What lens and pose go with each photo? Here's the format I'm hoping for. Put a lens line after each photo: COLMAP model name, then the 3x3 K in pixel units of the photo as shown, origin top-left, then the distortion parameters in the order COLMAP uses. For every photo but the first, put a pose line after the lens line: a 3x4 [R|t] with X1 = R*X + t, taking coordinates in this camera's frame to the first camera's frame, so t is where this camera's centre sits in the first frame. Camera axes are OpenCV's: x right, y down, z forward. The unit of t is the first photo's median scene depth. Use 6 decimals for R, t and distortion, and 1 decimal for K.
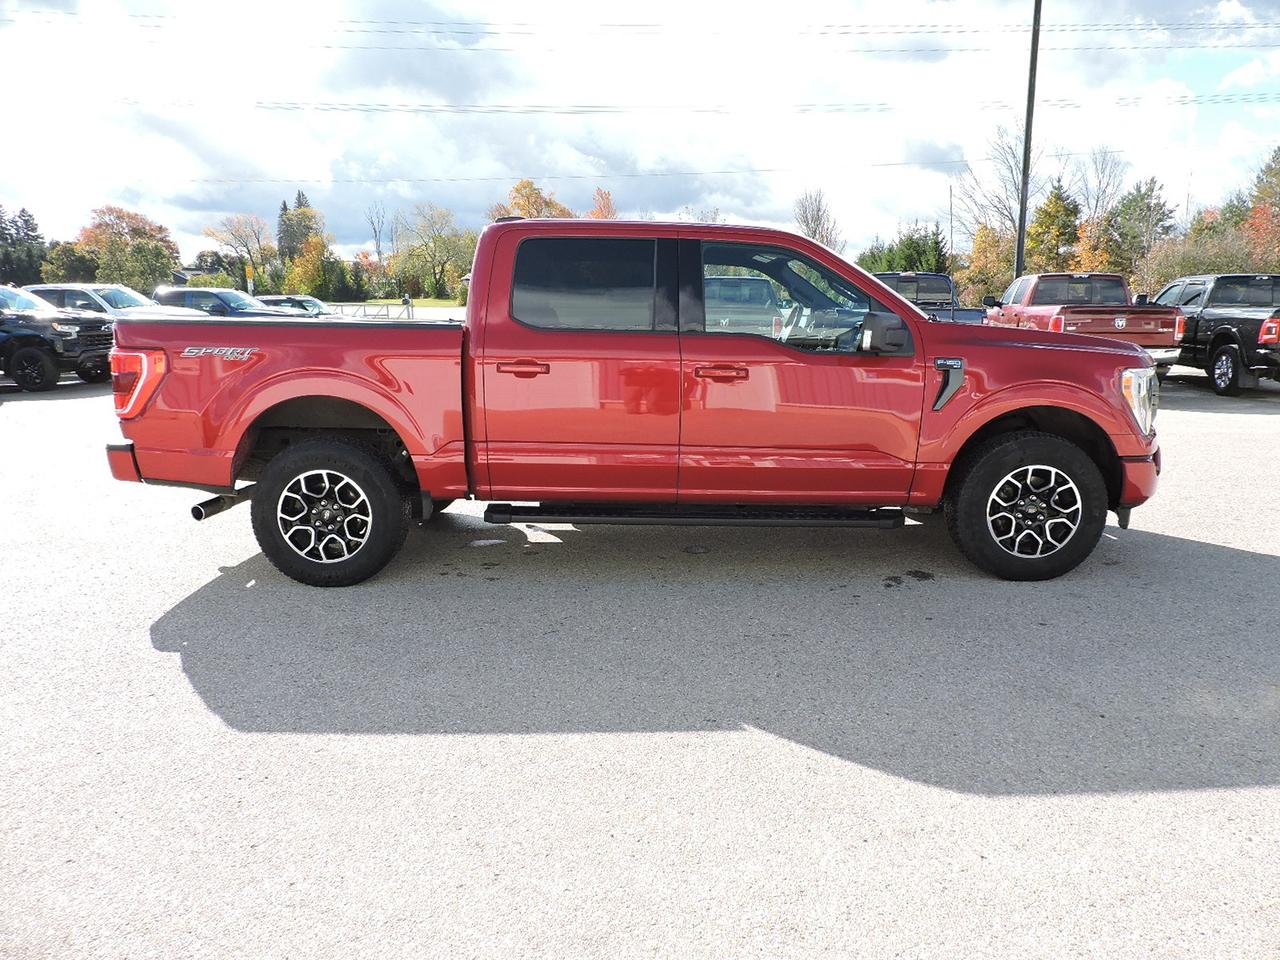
lens RADIAL K [[896.0, 0, 636.6], [0, 896.0, 475.3], [0, 0, 1]] dist [-0.000973, 0.000745]
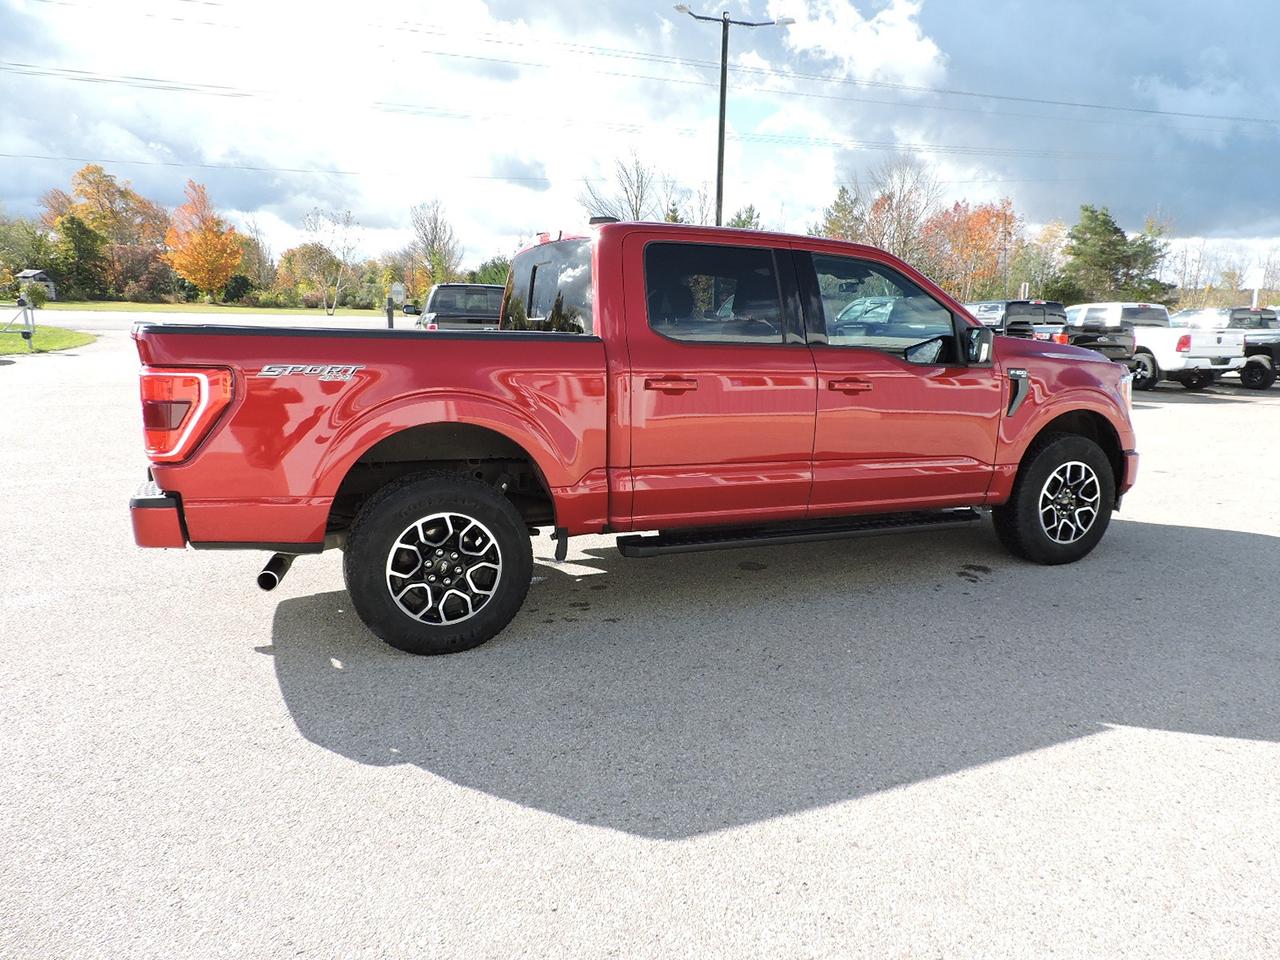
lens RADIAL K [[902.5, 0, 640.0], [0, 902.5, 480.0], [0, 0, 1]] dist [-0.002221, -0.002207]
pose [[0.913595, -0.060114, 0.402157, -0.513662], [0.062609, 0.998014, 0.006952, -0.030112], [-0.401777, 0.018827, 0.915544, 0.168990]]
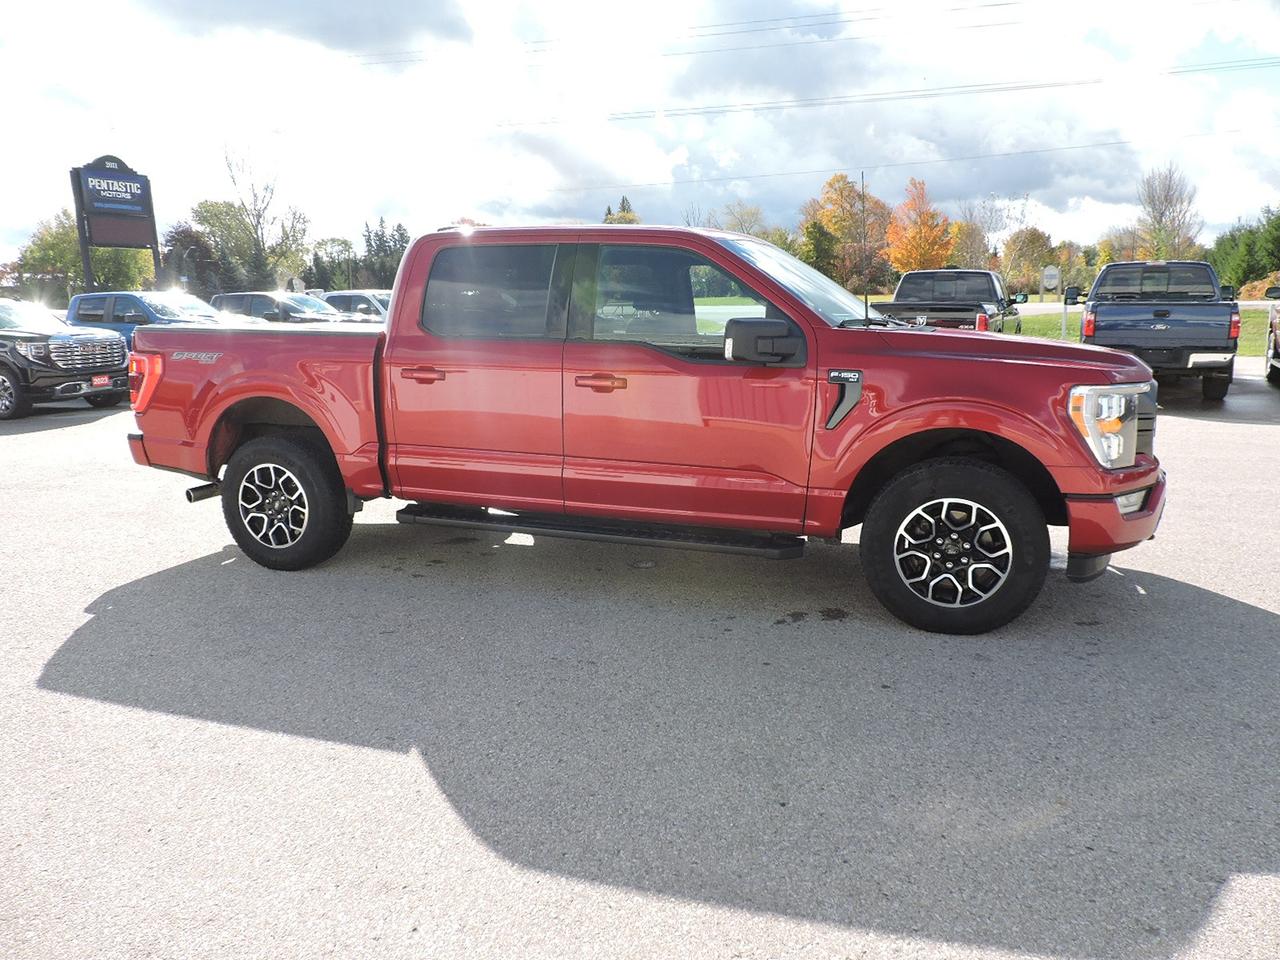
lens RADIAL K [[892.4, 0, 640.0], [0, 892.4, 480.0], [0, 0, 1]] dist [0.005481, 0.000275]
pose [[0.943576, 0.053117, -0.326869, 0.436819], [-0.050107, 0.998588, 0.017629, -0.028057], [0.327344, -0.000256, 0.944905, 0.108089]]
